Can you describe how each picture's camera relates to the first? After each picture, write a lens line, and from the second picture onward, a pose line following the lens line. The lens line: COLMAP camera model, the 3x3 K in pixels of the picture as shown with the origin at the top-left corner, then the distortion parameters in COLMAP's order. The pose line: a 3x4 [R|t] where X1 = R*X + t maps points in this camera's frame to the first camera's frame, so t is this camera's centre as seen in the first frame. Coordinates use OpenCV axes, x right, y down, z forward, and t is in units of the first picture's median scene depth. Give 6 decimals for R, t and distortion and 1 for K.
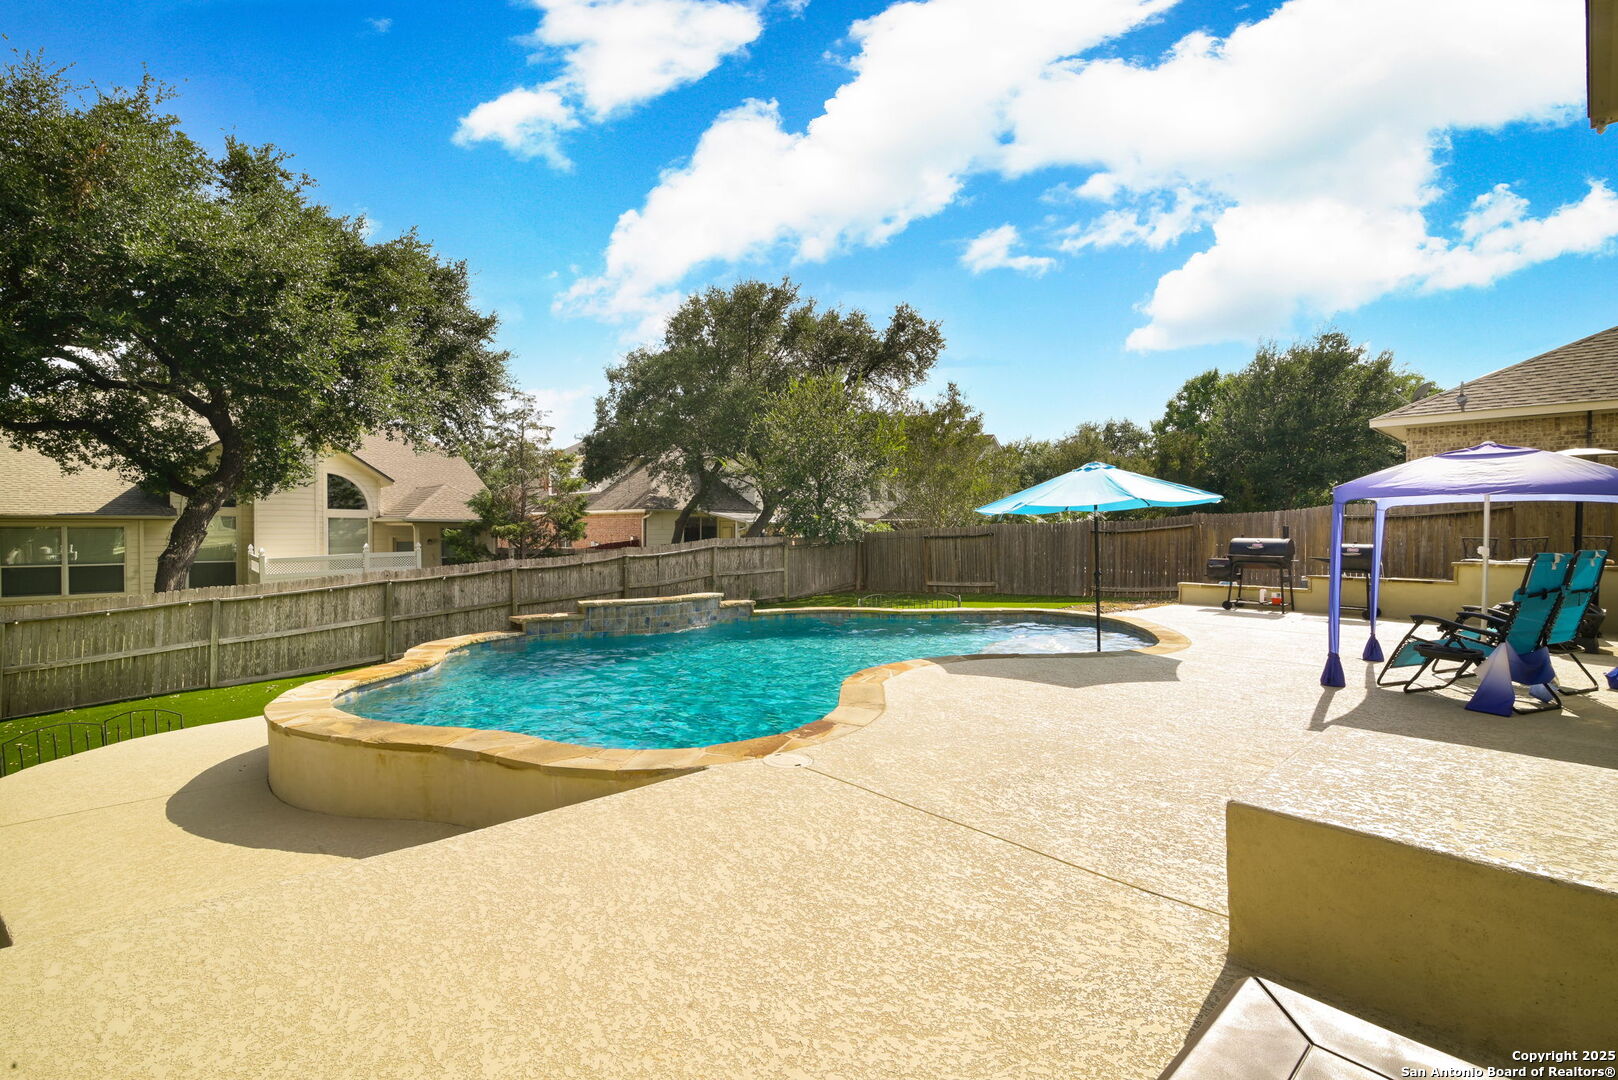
lens RADIAL K [[740.5, 0, 806.9], [0, 740.5, 543.3], [0, 0, 1]] dist [-0.018081, 0.000463]
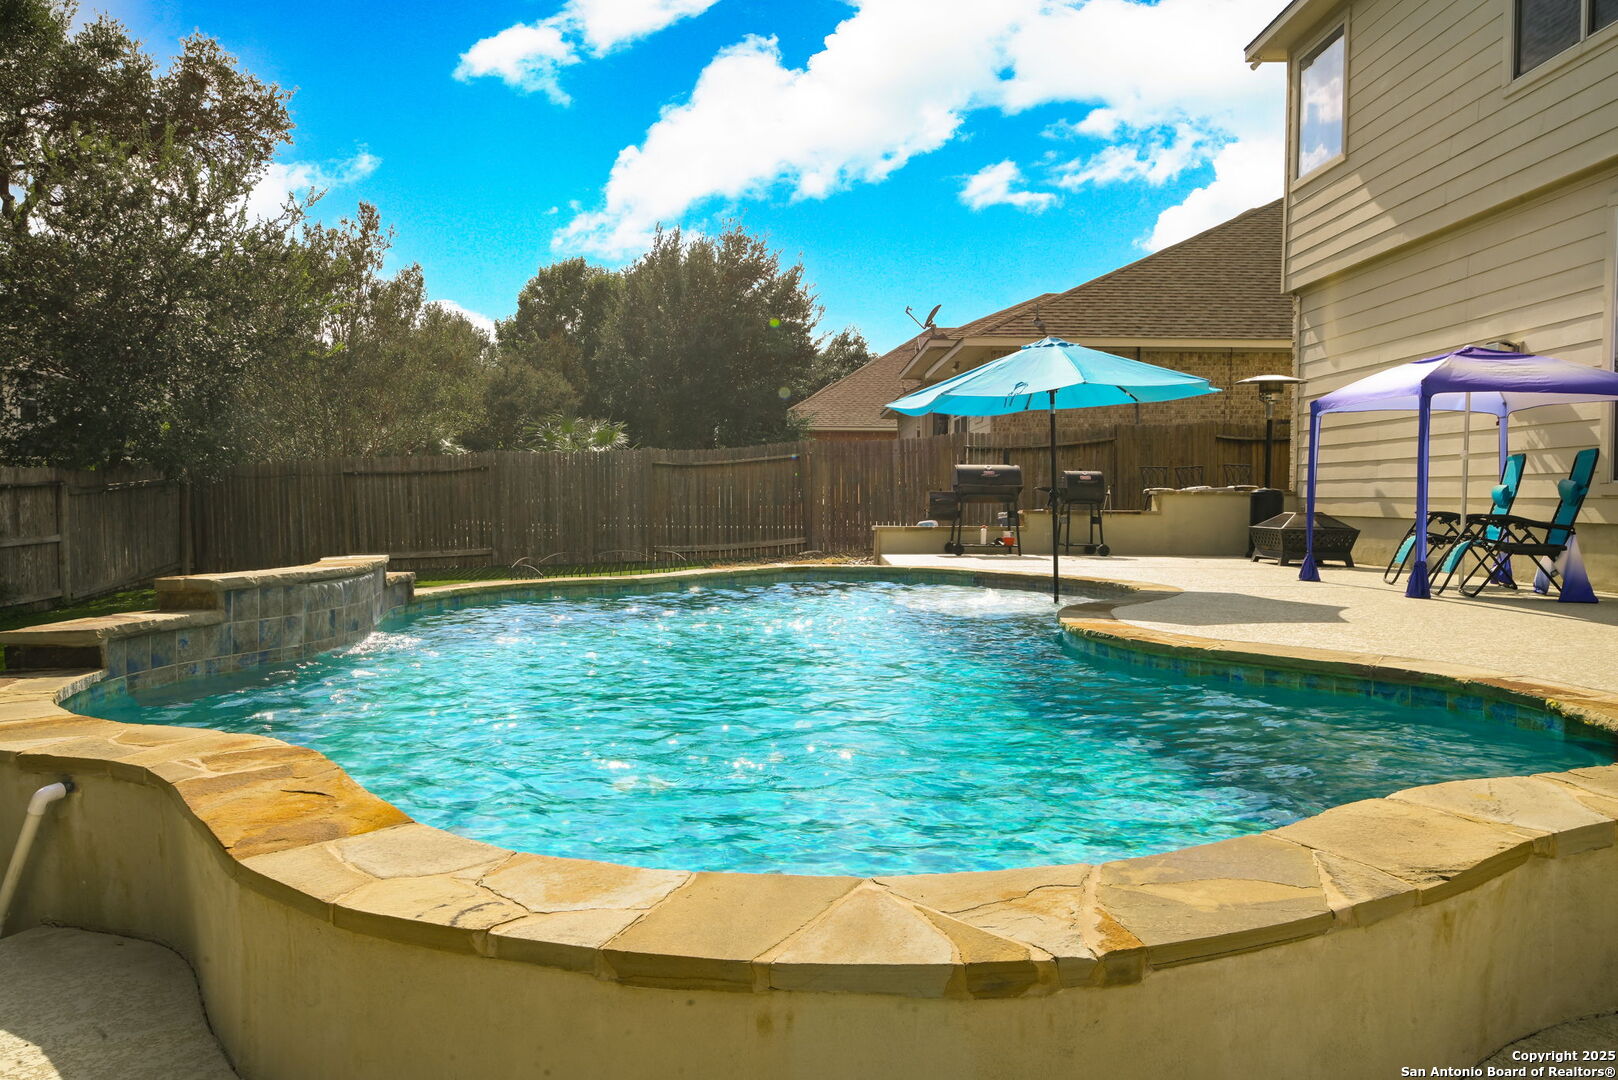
lens RADIAL K [[1117.4, 0, 808.3], [0, 1117.4, 537.7], [0, 0, 1]] dist [0.005028, 0.000016]
pose [[0.682538, -0.027931, 0.730316, -0.267395], [0.011435, 0.999555, 0.027542, 0.025053], [-0.730760, -0.010447, 0.682554, 0.209692]]
